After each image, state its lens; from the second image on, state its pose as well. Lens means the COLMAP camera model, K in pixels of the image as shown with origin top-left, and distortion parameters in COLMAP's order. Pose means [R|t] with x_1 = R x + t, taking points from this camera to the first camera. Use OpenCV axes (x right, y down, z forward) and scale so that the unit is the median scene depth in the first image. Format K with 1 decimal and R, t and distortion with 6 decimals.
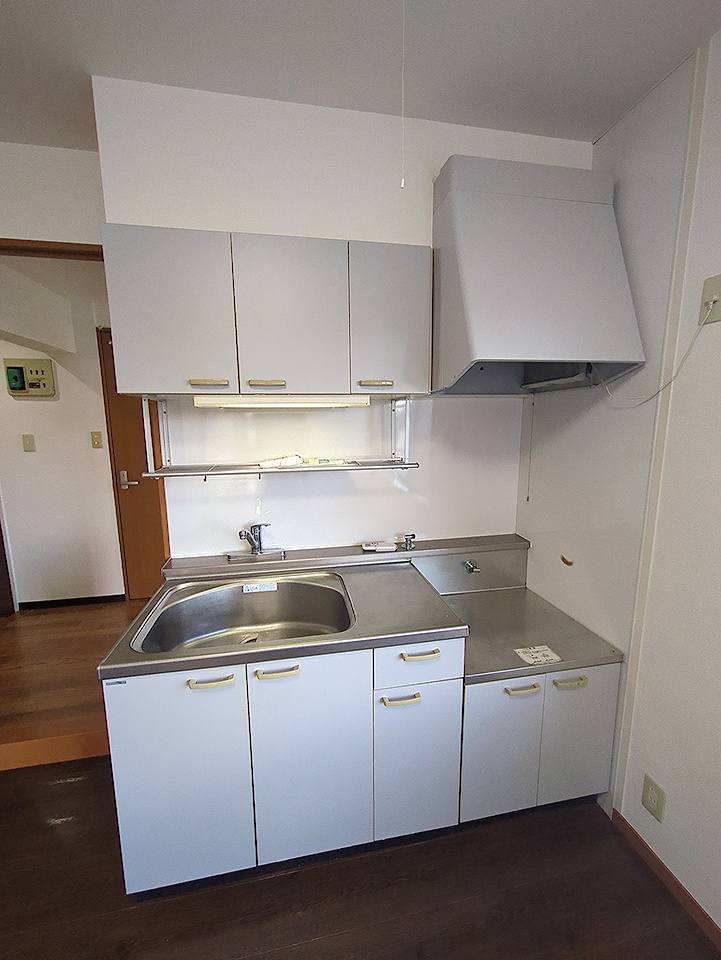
lens RADIAL K [[380.5, 0, 360.0], [0, 380.5, 479.4], [0, 0, 1]] dist [0.001054, -0.000422]
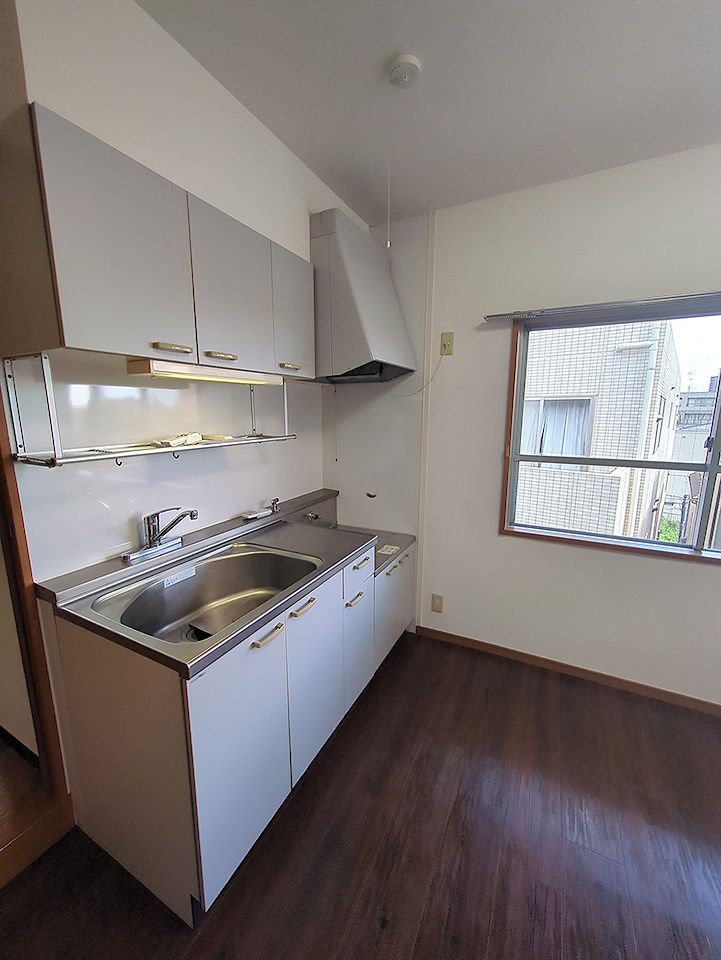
lens RADIAL K [[380.5, 0, 362.3], [0, 380.5, 480.4], [0, 0, 1]] dist [0.001054, -0.000422]
pose [[0.610134, -0.132612, 0.781121, -0.785075], [0.112785, 0.990390, 0.080044, 0.032784], [-0.784230, 0.039261, 0.619227, 0.086335]]
